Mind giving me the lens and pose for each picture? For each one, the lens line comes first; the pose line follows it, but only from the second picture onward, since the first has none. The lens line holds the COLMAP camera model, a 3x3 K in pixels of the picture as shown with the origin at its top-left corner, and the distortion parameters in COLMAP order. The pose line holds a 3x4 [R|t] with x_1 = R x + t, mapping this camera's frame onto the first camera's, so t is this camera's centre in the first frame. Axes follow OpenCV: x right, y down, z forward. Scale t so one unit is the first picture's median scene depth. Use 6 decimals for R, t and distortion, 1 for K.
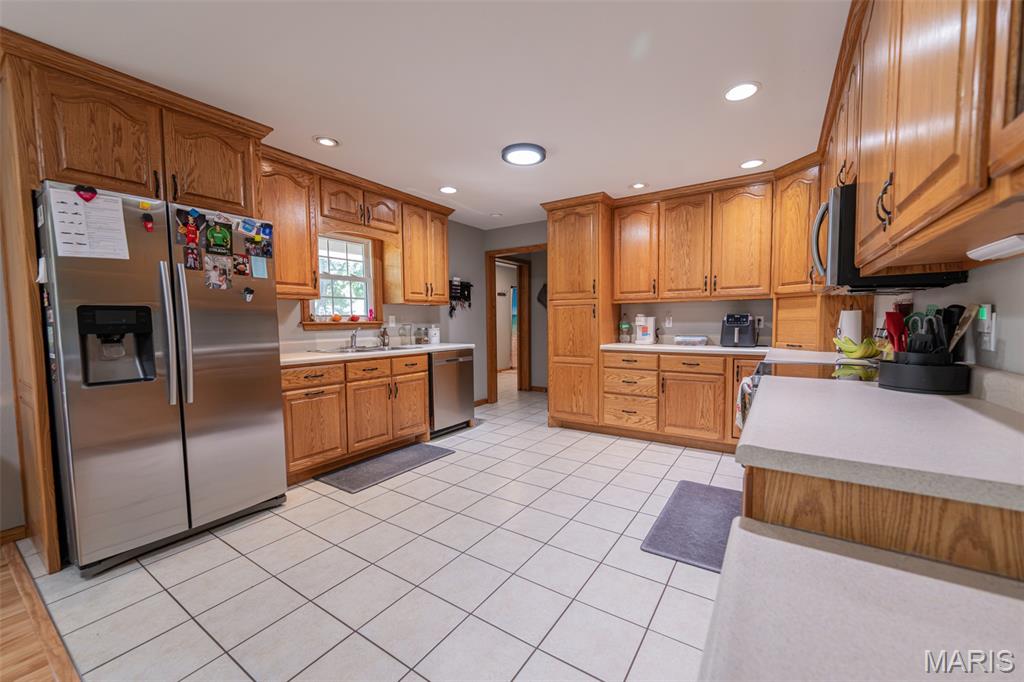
lens RADIAL K [[400.5, 0, 508.7], [0, 400.5, 345.3], [0, 0, 1]] dist [0.000787, -0.000677]
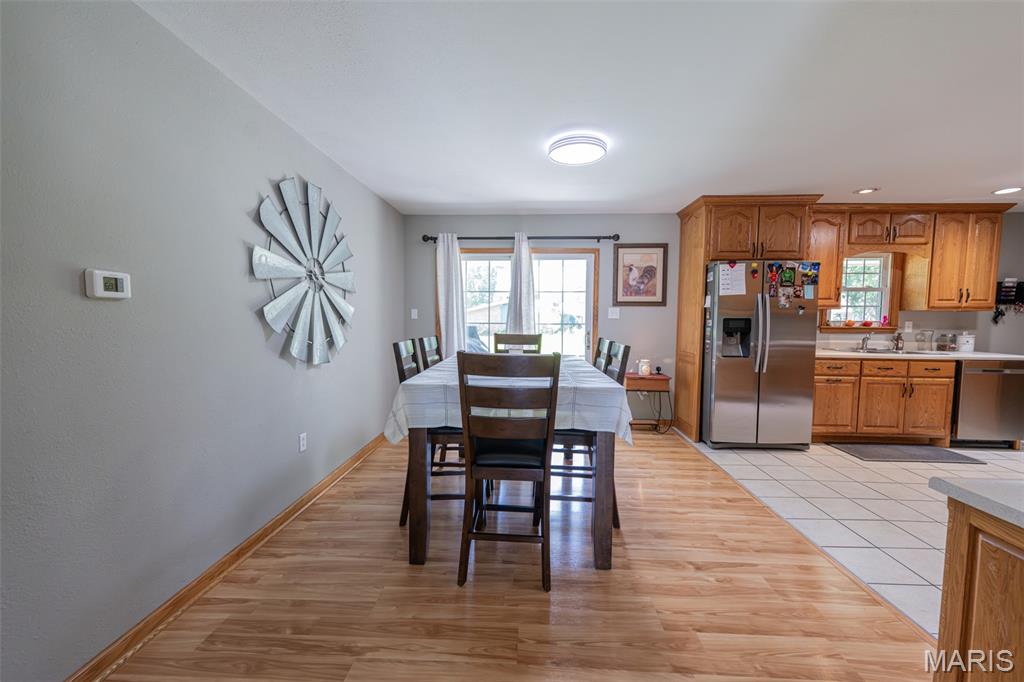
lens RADIAL K [[394.9, 0, 515.4], [0, 394.9, 345.0], [0, 0, 1]] dist [-0.003201, 0.000120]
pose [[0.523534, 0.071367, -0.849011, 0.054303], [-0.063892, 0.996968, 0.044406, 0.008178], [0.849606, 0.030997, 0.526506, -0.464166]]
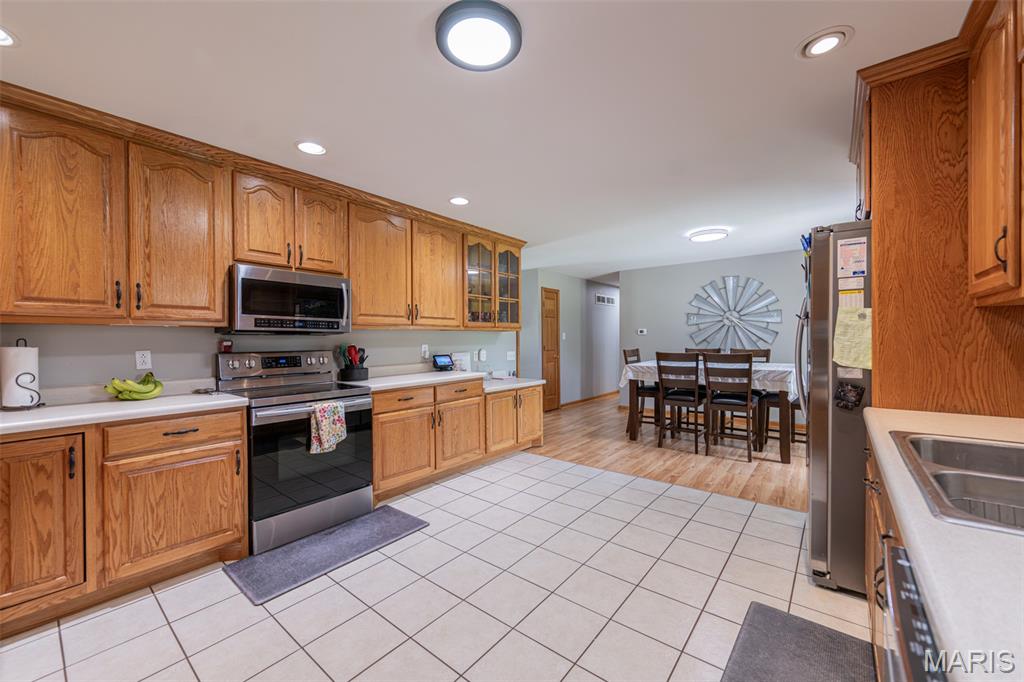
lens RADIAL K [[400.5, 0, 508.7], [0, 400.5, 345.3], [0, 0, 1]] dist [0.000787, -0.000677]
pose [[-0.995655, 0.017344, 0.091488, -0.033442], [0.023995, 0.997108, 0.072113, -0.089054], [-0.089972, 0.073995, -0.993192, 1.204318]]
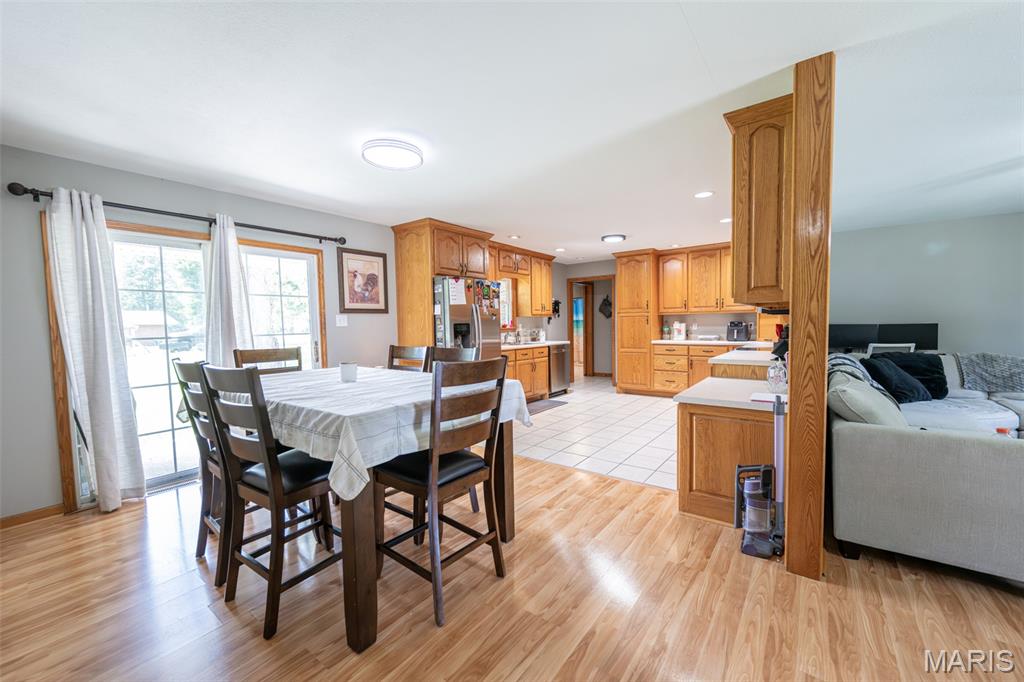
lens RADIAL K [[400.5, 0, 508.7], [0, 400.5, 345.3], [0, 0, 1]] dist [0.000787, -0.000677]
pose [[0.998232, -0.006153, -0.059123, -0.266927], [0.005795, 0.999964, -0.006217, 0.025426], [0.059159, 0.005864, 0.998231, -0.690409]]
